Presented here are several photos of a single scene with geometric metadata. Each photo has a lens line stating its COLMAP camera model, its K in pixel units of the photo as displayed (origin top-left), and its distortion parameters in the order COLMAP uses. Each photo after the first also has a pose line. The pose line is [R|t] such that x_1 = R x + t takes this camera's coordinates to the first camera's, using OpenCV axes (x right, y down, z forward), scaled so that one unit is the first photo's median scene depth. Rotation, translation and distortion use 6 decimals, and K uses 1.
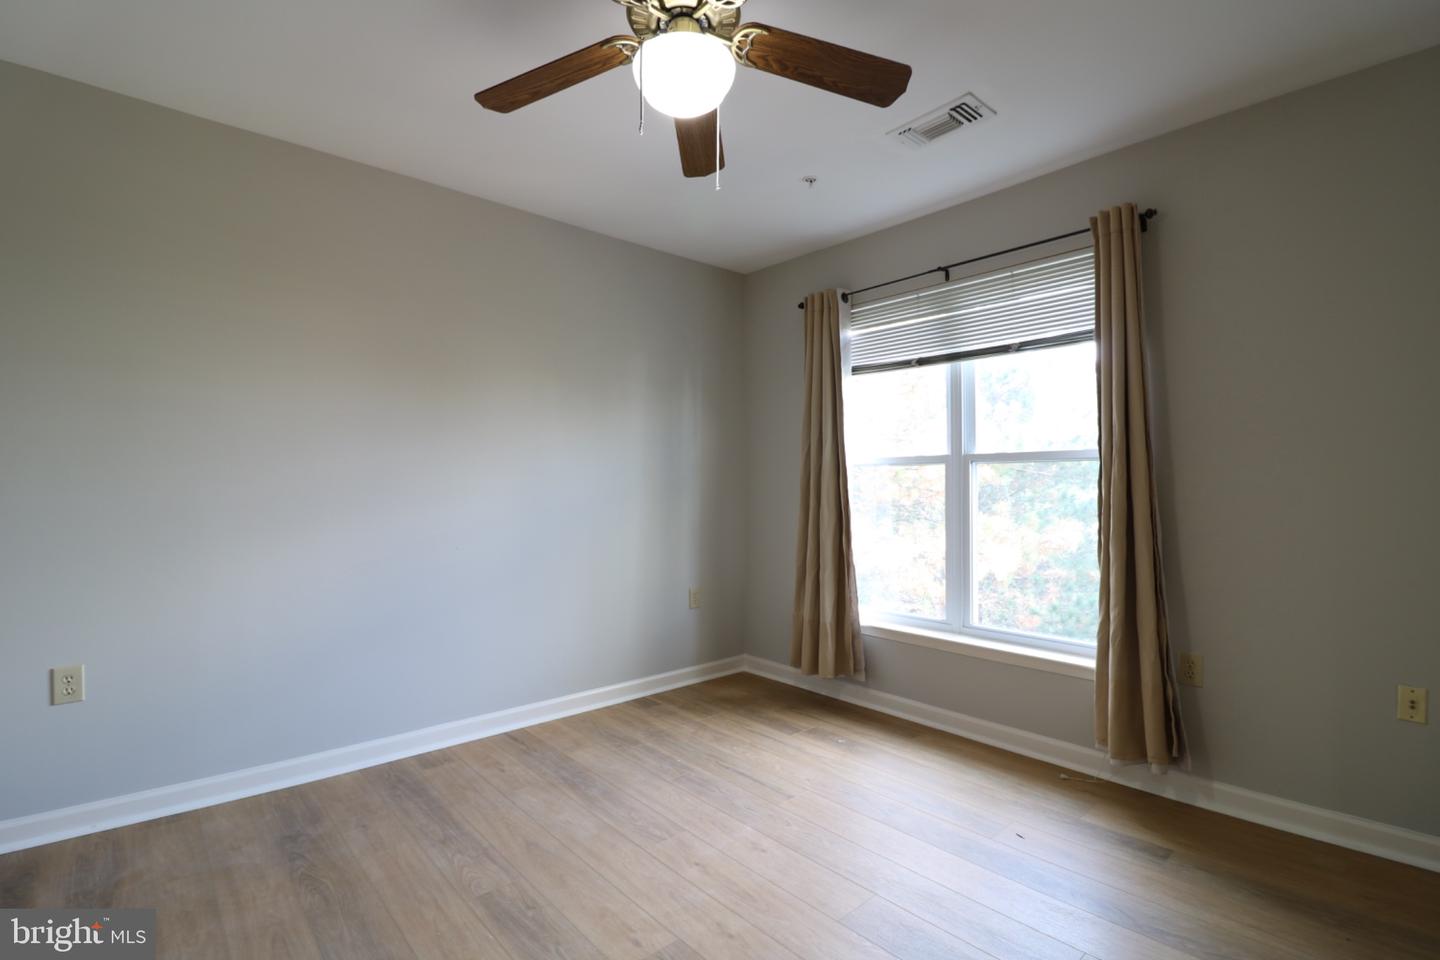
lens RADIAL K [[667.8, 0, 719.9], [0, 667.8, 480.1], [0, 0, 1]] dist [-0.007967, -0.007426]
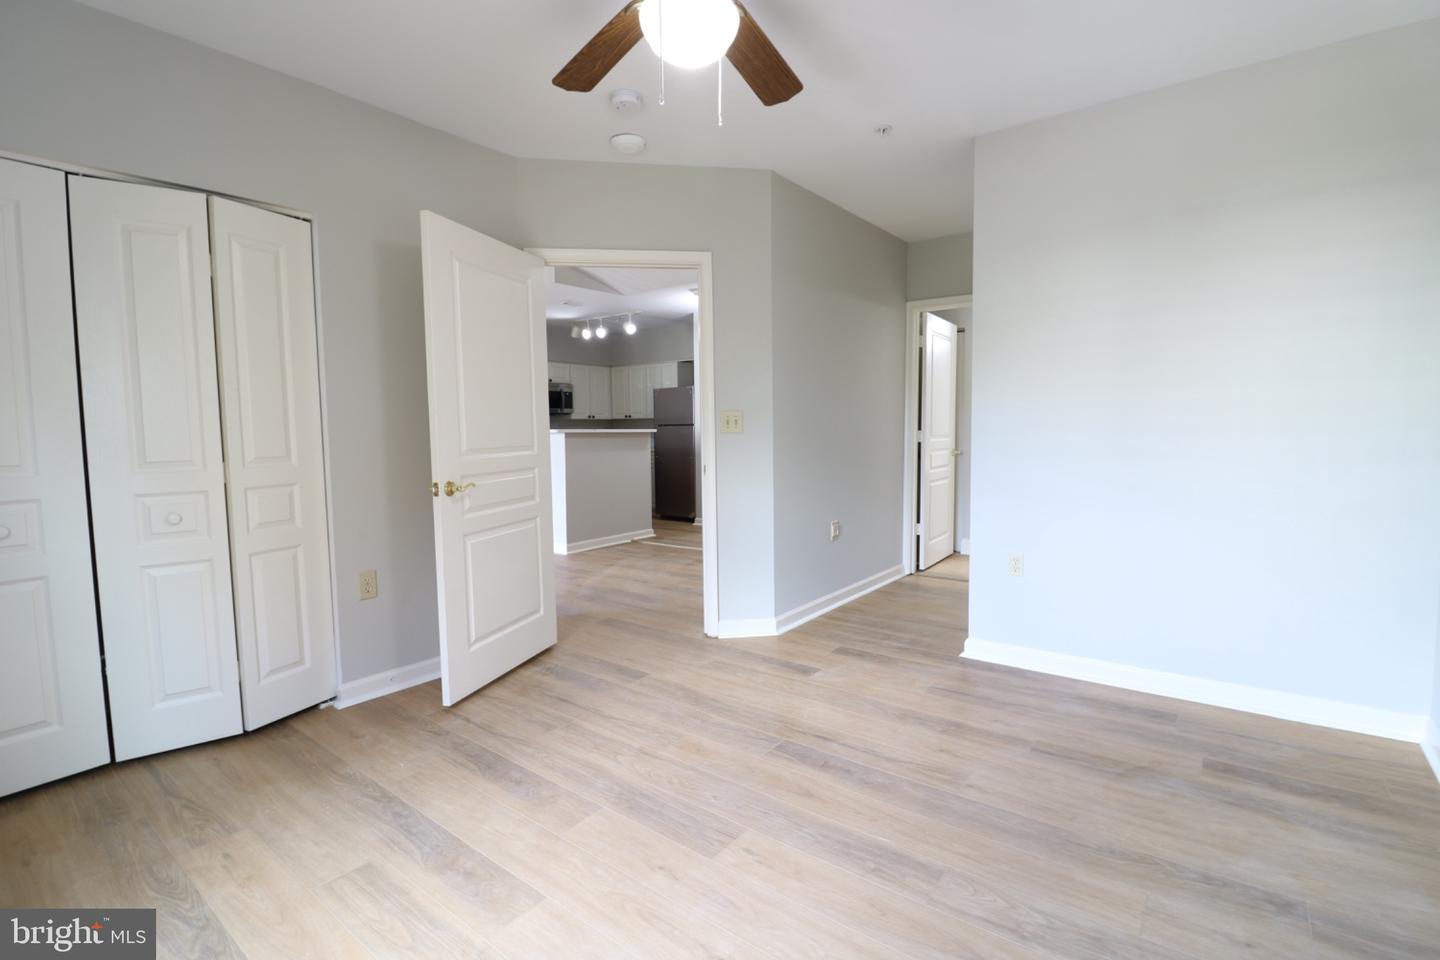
lens RADIAL K [[667.8, 0, 720.3], [0, 667.8, 479.6], [0, 0, 1]] dist [-0.007967, -0.007426]
pose [[-0.981766, 0.023017, -0.188696, 0.100332], [0.008543, 0.996982, 0.077162, 0.016350], [0.189902, 0.074143, -0.978999, 1.863903]]
